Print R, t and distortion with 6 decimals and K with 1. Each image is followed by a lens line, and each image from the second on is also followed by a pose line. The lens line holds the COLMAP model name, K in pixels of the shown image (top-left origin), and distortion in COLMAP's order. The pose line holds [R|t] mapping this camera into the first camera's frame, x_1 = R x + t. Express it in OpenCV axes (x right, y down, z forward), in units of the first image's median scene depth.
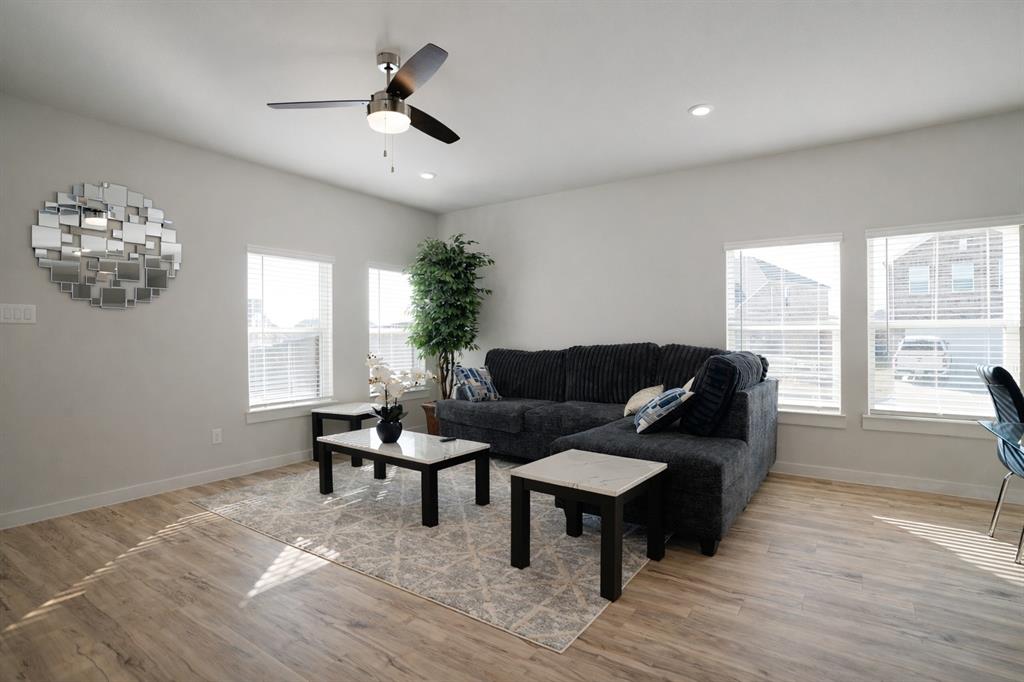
lens RADIAL K [[522.5, 0, 512.0], [0, 522.5, 341.0], [0, 0, 1]] dist [-0.091435, 0.000216]
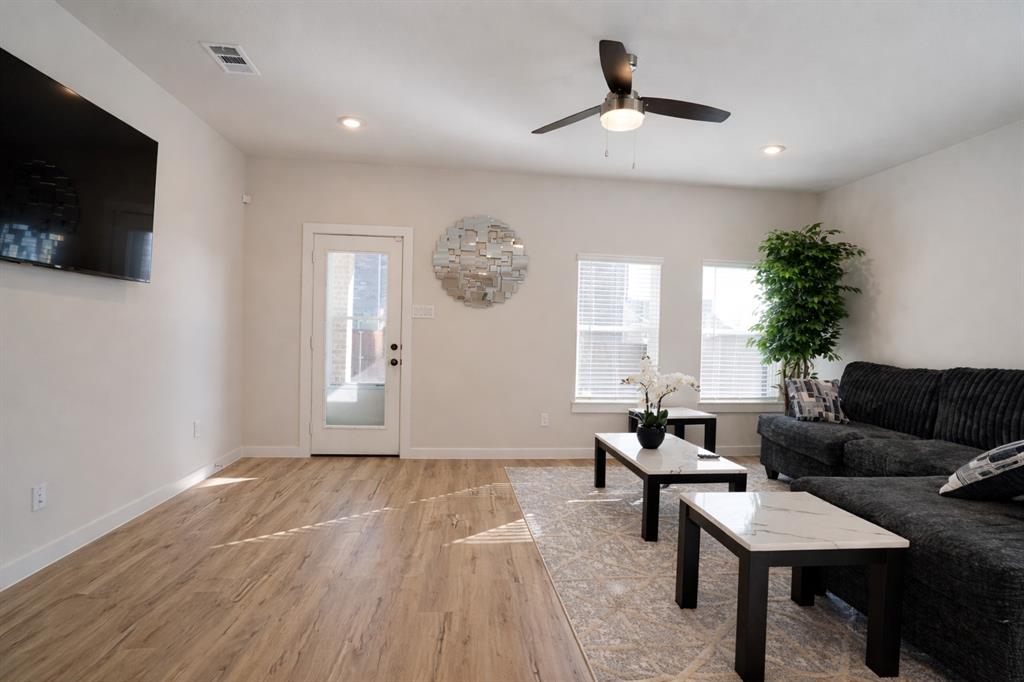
lens RADIAL K [[517.7, 0, 514.7], [0, 517.7, 335.0], [0, 0, 1]] dist [-0.045040, 0.000422]
pose [[0.723127, 0.031177, -0.690011, 0.151428], [-0.041218, 0.999148, 0.001949, -0.003819], [0.689484, 0.027032, 0.723796, 0.075414]]
